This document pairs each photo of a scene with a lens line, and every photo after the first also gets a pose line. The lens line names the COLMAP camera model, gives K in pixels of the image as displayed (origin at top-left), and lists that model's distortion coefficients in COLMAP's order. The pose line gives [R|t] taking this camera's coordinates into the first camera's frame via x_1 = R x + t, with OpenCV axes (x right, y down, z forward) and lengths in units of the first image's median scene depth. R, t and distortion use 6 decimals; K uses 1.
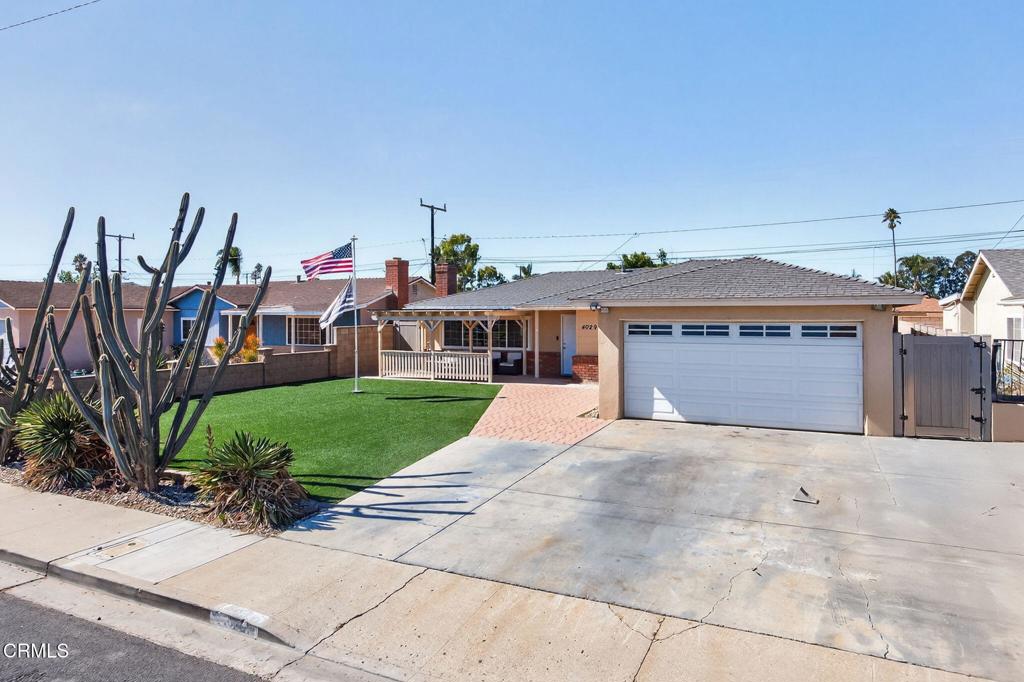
lens RADIAL K [[646.7, 0, 512.0], [0, 646.7, 341.0], [0, 0, 1]] dist [-0.006869, 0.001288]
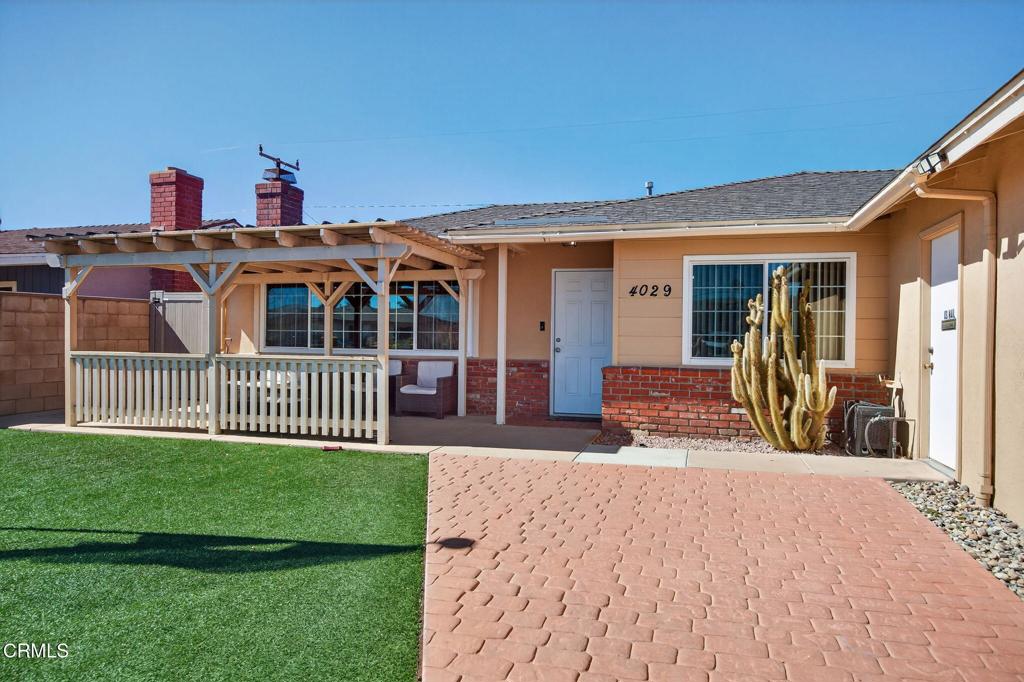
lens RADIAL K [[646.7, 0, 512.0], [0, 646.7, 341.0], [0, 0, 1]] dist [-0.006869, 0.001288]
pose [[0.979034, 0.014919, 0.203150, -0.033774], [-0.007433, 0.999267, -0.037564, 0.020355], [-0.203562, 0.035266, 0.978427, 0.591982]]
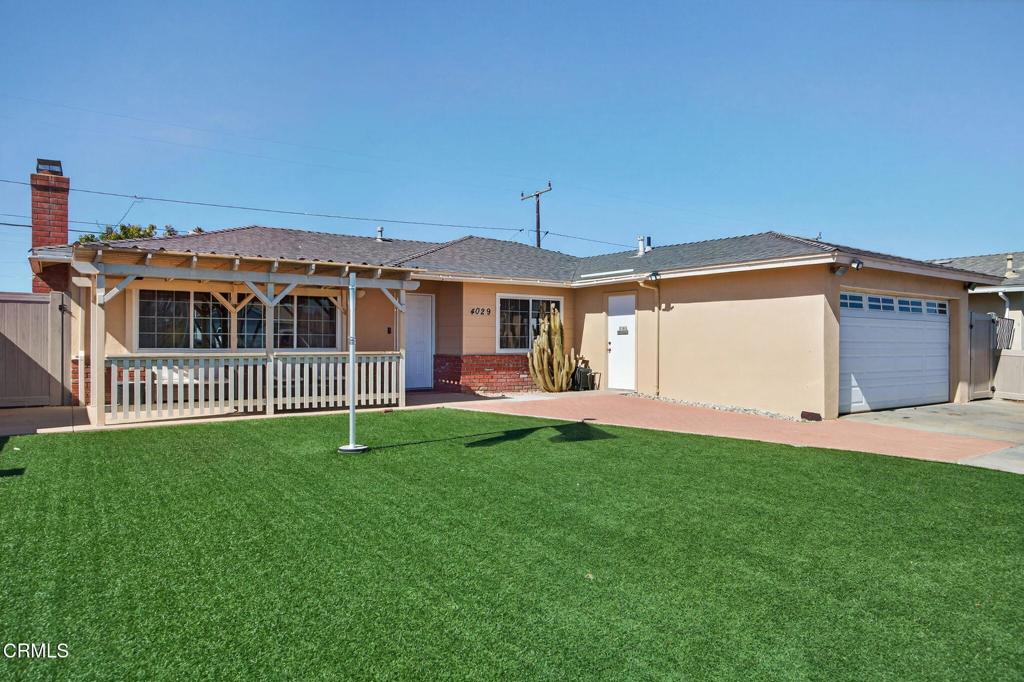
lens RADIAL K [[646.7, 0, 512.0], [0, 646.7, 341.0], [0, 0, 1]] dist [-0.006869, 0.001288]
pose [[0.469919, 0.005600, 0.882692, -0.422697], [0.030574, 0.999277, -0.022616, 0.022465], [-0.882180, 0.037616, 0.469408, 0.603078]]
